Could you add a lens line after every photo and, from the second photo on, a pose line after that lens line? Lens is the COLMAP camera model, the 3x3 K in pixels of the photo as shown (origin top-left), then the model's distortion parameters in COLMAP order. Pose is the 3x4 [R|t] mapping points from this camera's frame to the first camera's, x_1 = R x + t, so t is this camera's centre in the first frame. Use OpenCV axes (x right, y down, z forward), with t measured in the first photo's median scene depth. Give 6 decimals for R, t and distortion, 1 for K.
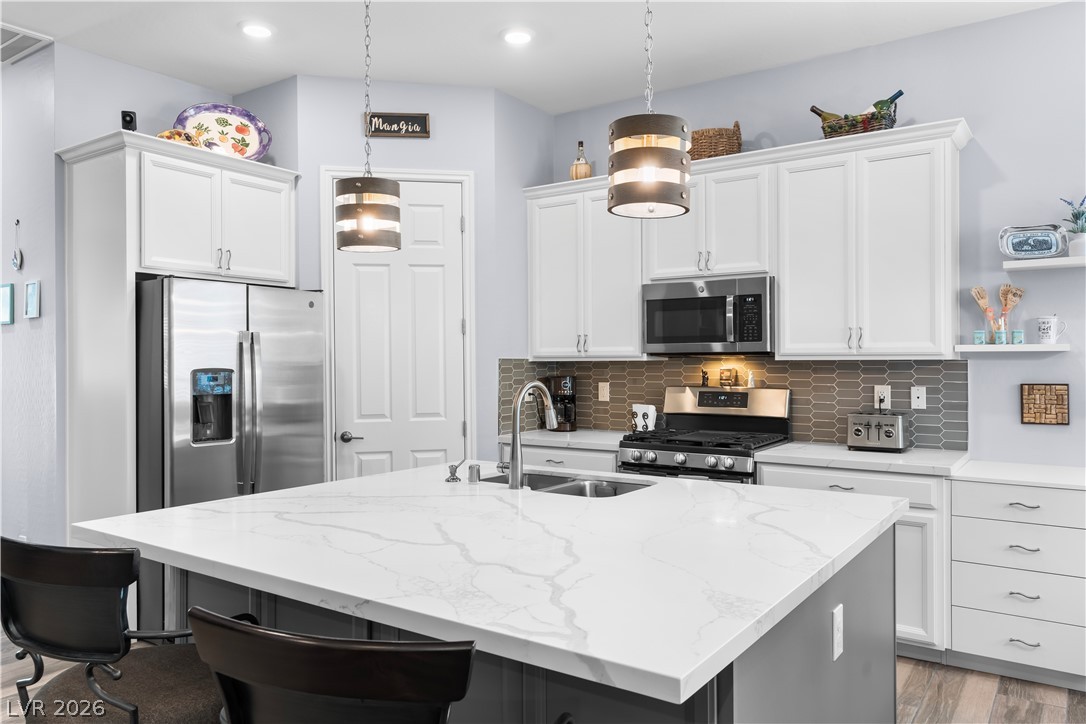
lens RADIAL K [[777.4, 0, 536.4], [0, 777.4, 358.4], [0, 0, 1]] dist [-0.002378, 0.012757]
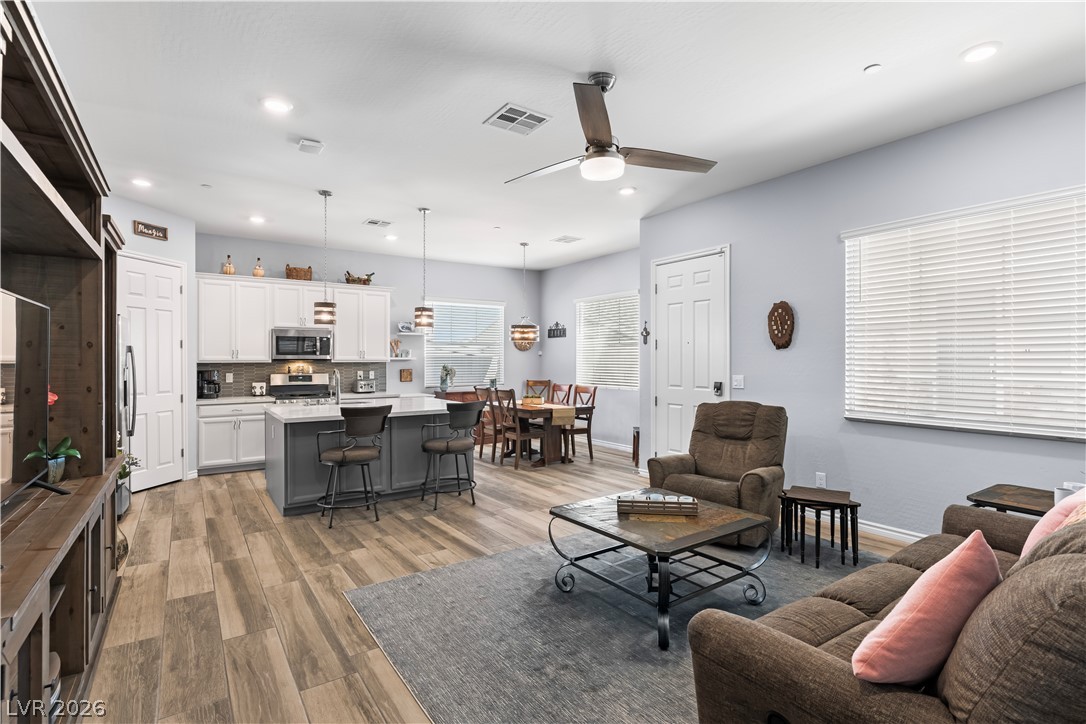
lens RADIAL K [[534.2, 0, 544.7], [0, 534.2, 356.5], [0, 0, 1]] dist [0.007734, -0.003665]
pose [[0.346676, 0.012515, 0.937902, -1.245494], [0.000913, 0.999906, -0.013680, 0.009162], [-0.937985, 0.005599, 0.346632, -0.340169]]
